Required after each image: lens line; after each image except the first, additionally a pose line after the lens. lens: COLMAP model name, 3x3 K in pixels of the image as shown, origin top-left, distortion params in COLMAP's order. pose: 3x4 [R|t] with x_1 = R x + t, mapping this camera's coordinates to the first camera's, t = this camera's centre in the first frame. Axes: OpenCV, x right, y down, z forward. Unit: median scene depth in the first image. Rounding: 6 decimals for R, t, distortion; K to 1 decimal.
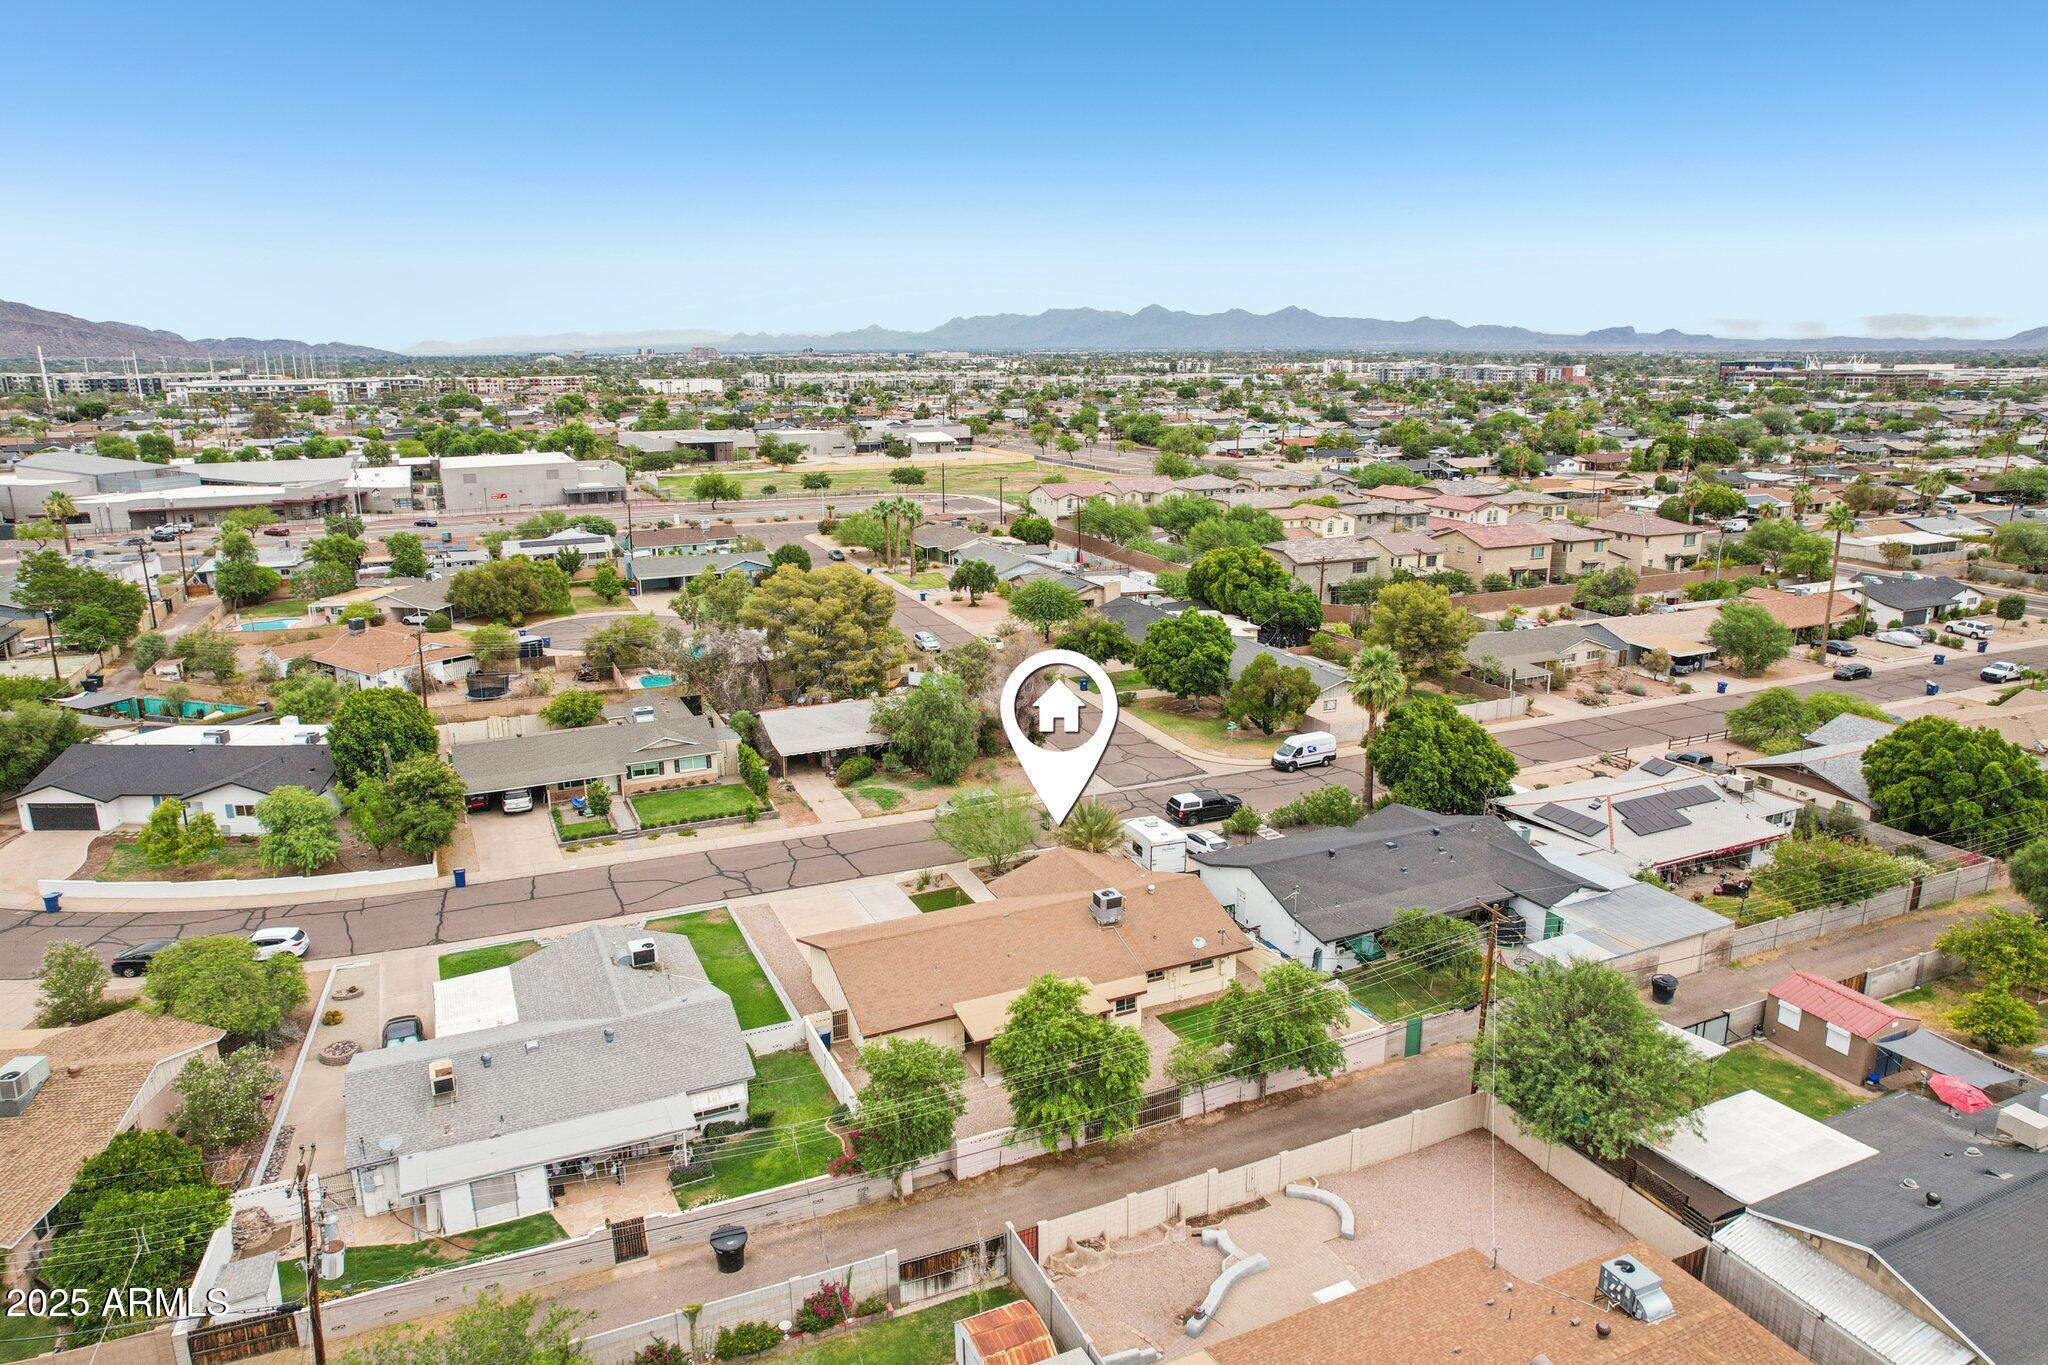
lens RADIAL K [[1310.2, 0, 1024.0], [0, 1310.2, 682.5], [0, 0, 1]] dist [-0.063282, 0.063528]
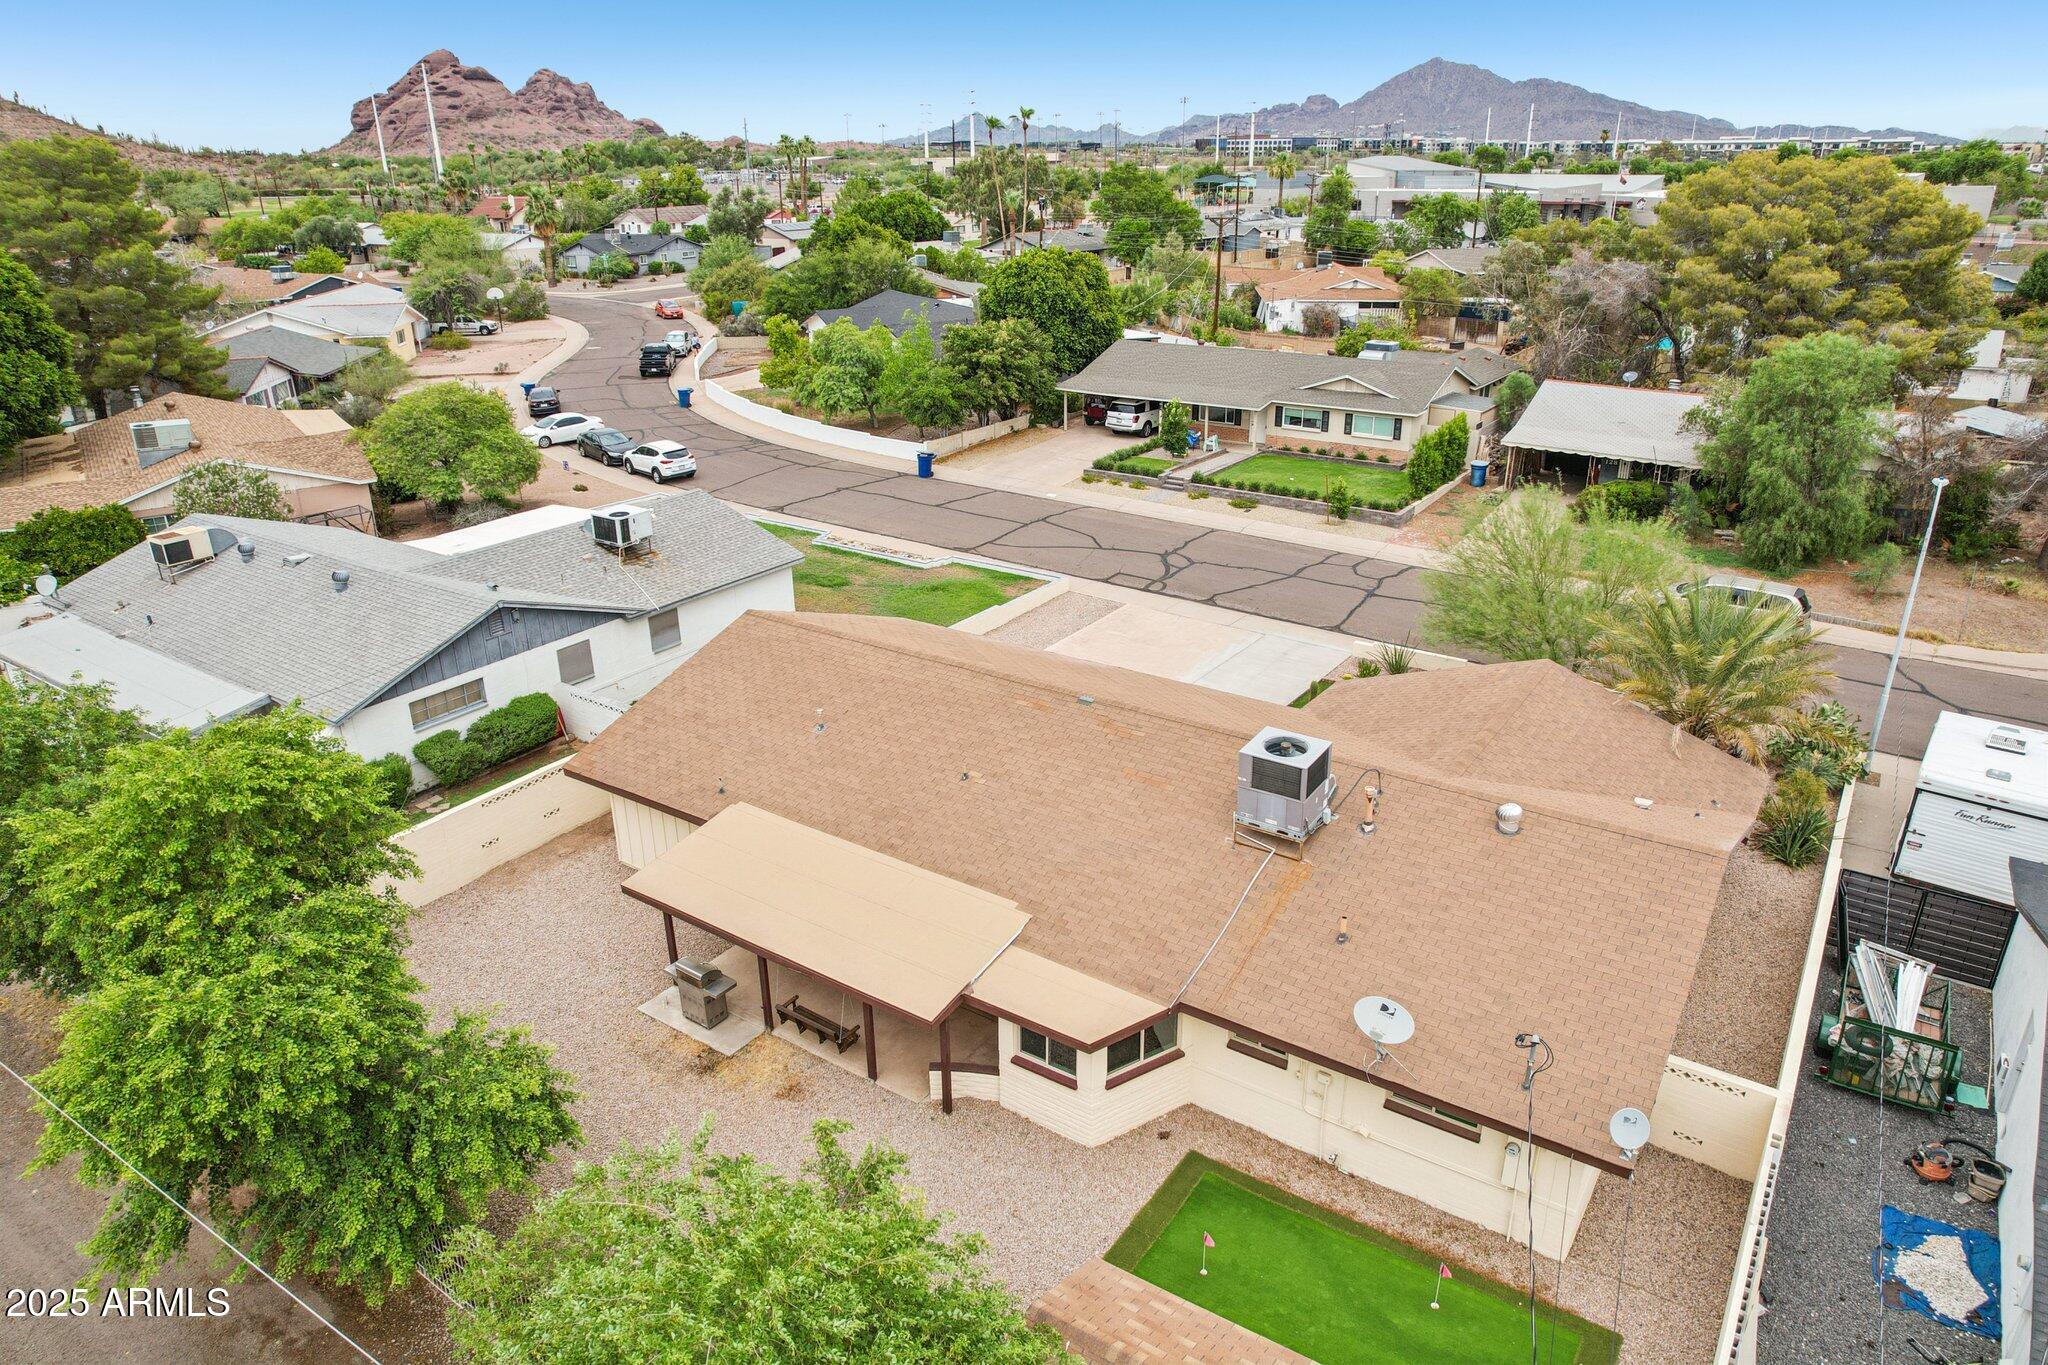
lens RADIAL K [[1322.4, 0, 1027.5], [0, 1322.4, 665.3], [0, 0, 1]] dist [-0.073852, 0.064628]
pose [[0.509678, 0.315295, -0.800511, 0.195004], [-0.208377, 0.947967, 0.240701, 0.054536], [0.834750, 0.044128, 0.548858, 0.535208]]
